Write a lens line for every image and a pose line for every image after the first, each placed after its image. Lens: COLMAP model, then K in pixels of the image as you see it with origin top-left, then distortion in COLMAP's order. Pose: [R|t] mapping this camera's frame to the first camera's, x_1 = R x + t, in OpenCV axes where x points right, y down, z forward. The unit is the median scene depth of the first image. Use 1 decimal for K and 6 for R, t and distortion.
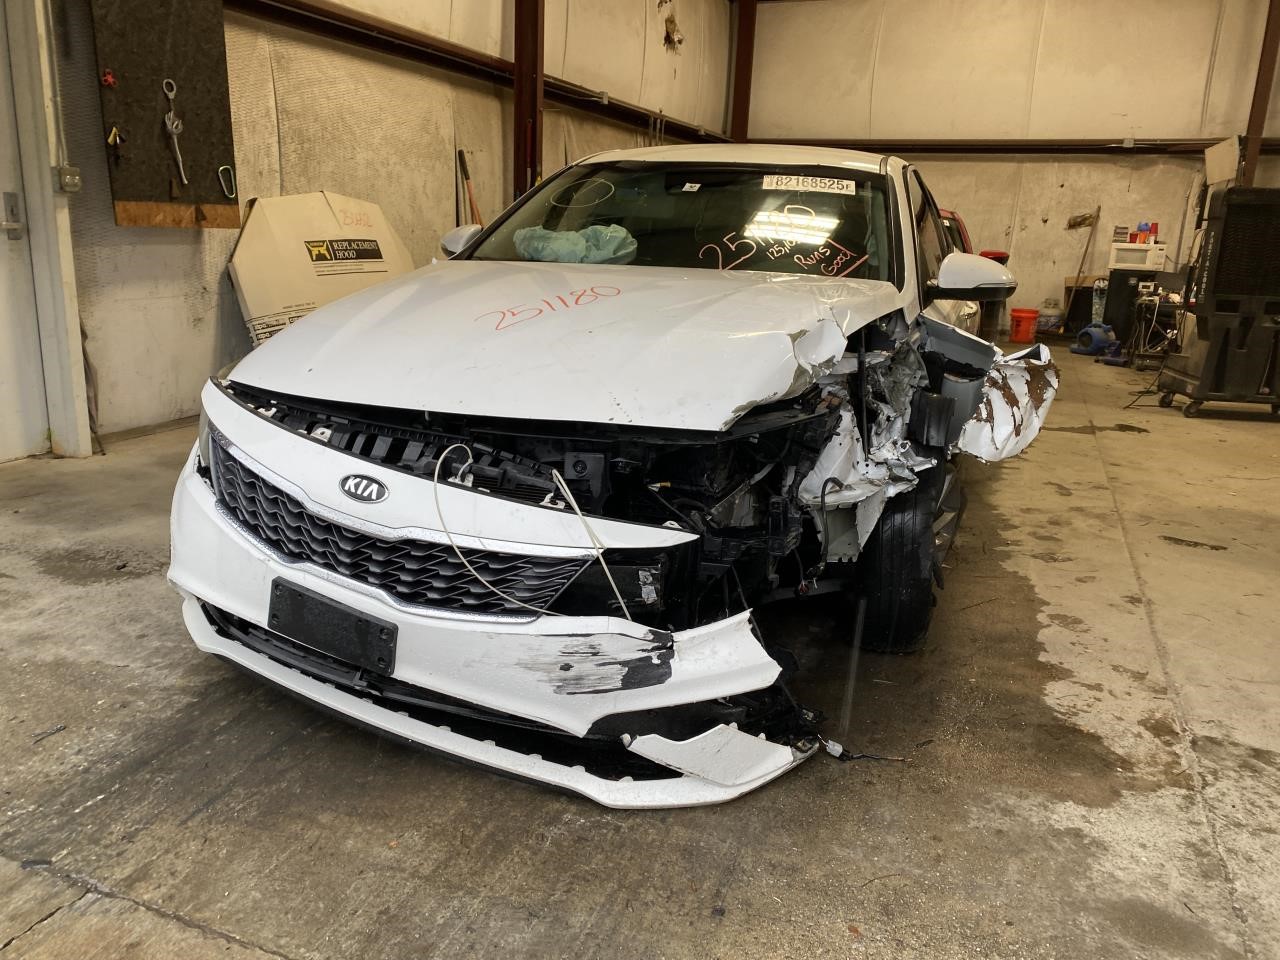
lens RADIAL K [[968.5, 0, 628.3], [0, 968.5, 474.6], [0, 0, 1]] dist [-0.002048, -0.005289]
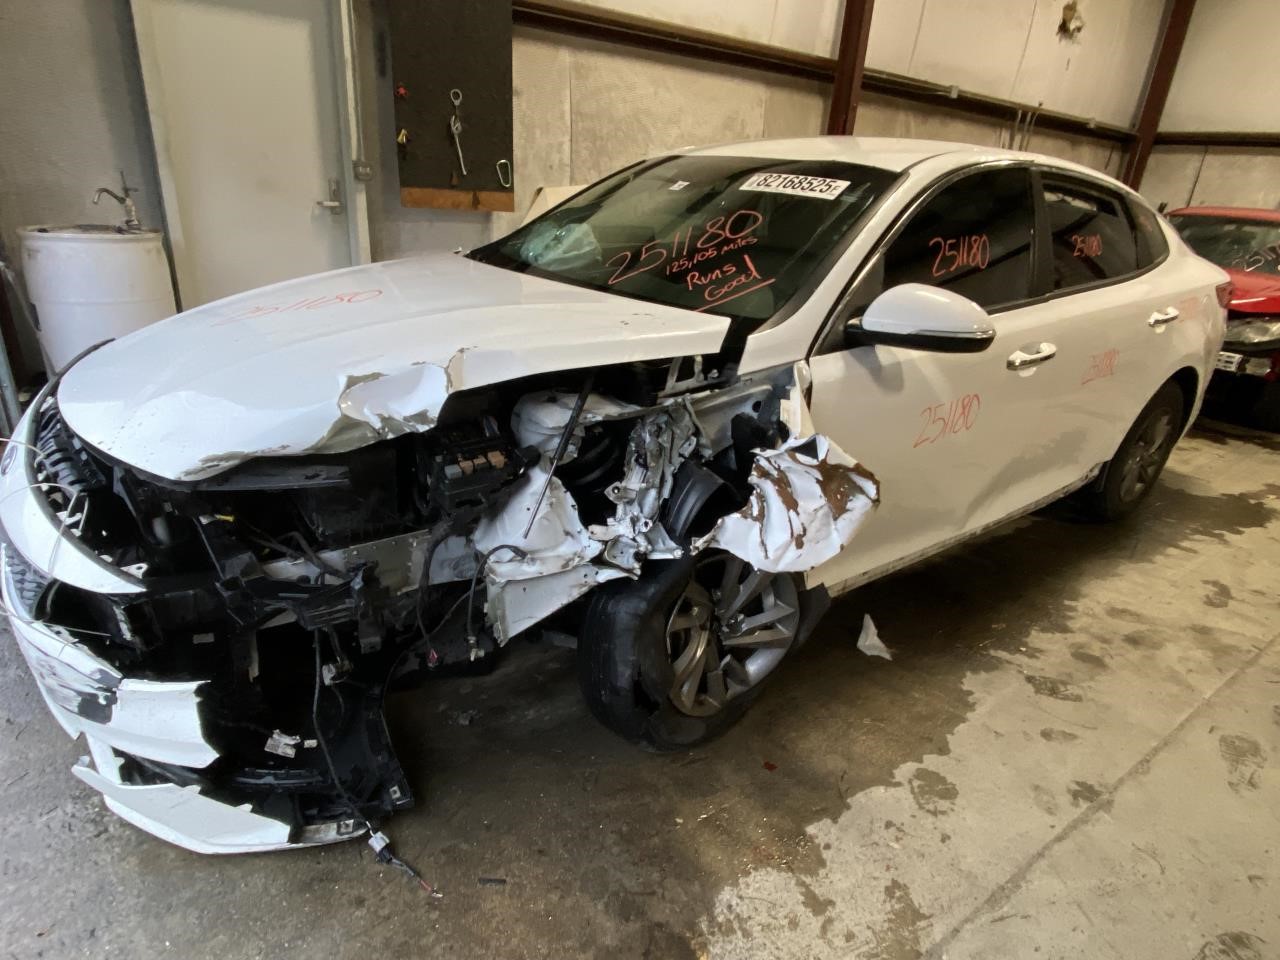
lens RADIAL K [[720.5, 0, 635.6], [0, 720.5, 493.8], [0, 0, 1]] dist [0.008891, -0.009256]
pose [[0.847598, 0.223820, -0.481125, 0.397448], [-0.162523, 0.972616, 0.166147, -0.109143], [0.505137, -0.062632, 0.860763, 0.338269]]
